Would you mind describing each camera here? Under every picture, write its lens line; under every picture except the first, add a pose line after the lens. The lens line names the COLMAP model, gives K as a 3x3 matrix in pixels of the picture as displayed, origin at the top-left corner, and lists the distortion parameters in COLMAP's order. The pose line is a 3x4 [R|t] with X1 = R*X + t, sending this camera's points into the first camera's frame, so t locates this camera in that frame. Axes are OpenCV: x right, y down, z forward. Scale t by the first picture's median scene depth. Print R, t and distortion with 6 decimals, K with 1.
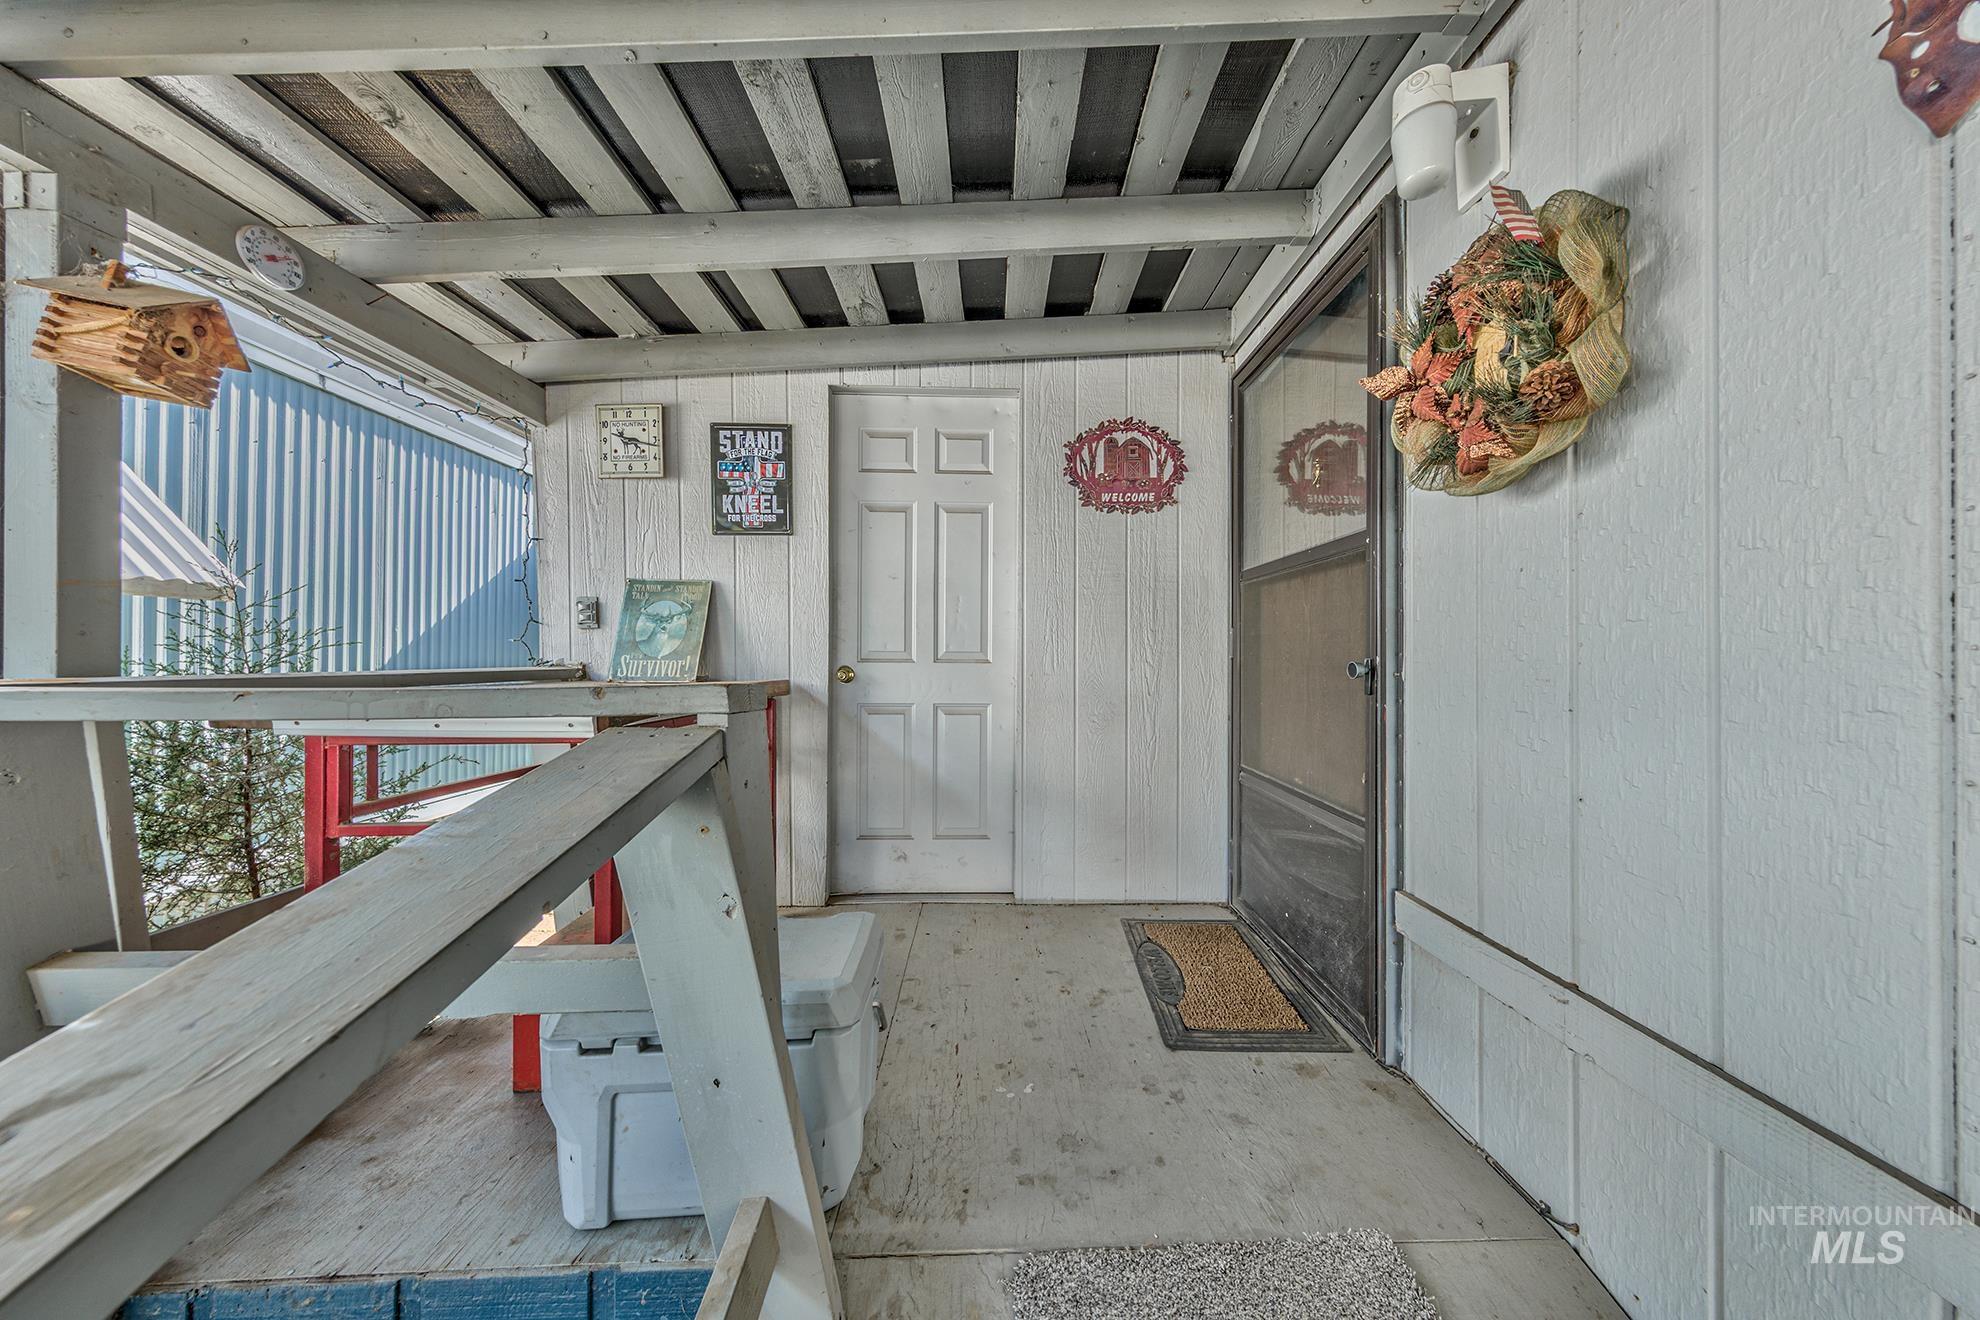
lens RADIAL K [[631.1, 0, 1022.8], [0, 631.1, 656.6], [0, 0, 1]] dist [-0.000211, 0.000067]
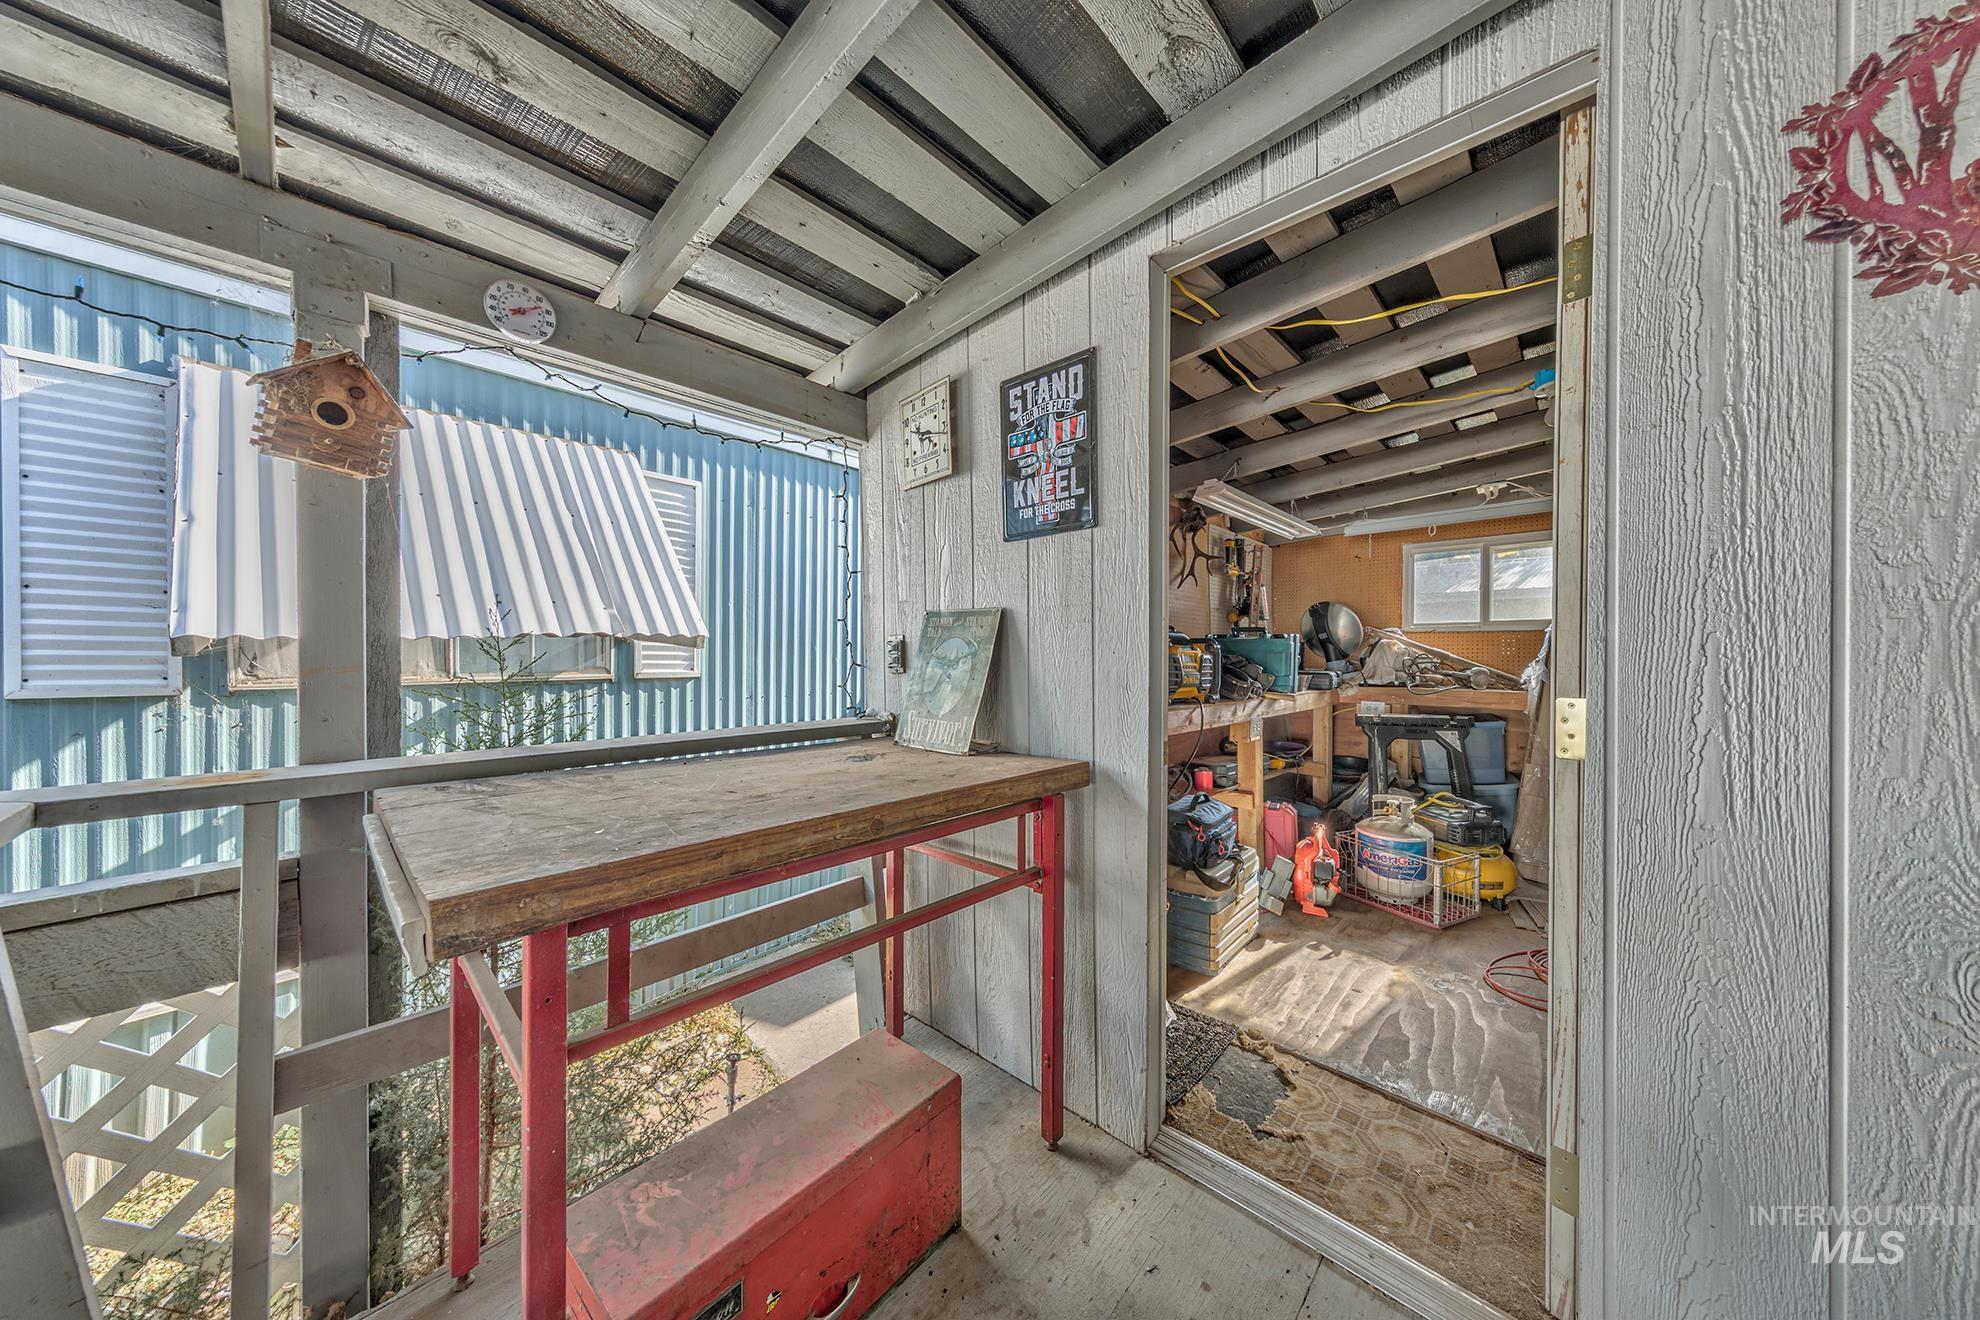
lens RADIAL K [[631.1, 0, 1022.8], [0, 631.1, 656.6], [0, 0, 1]] dist [-0.000211, 0.000067]
pose [[0.717058, 0.002323, -0.697010, 0.012029], [0.000953, 0.999990, 0.004313, -0.068923], [0.697013, -0.003757, 0.717048, 0.511439]]
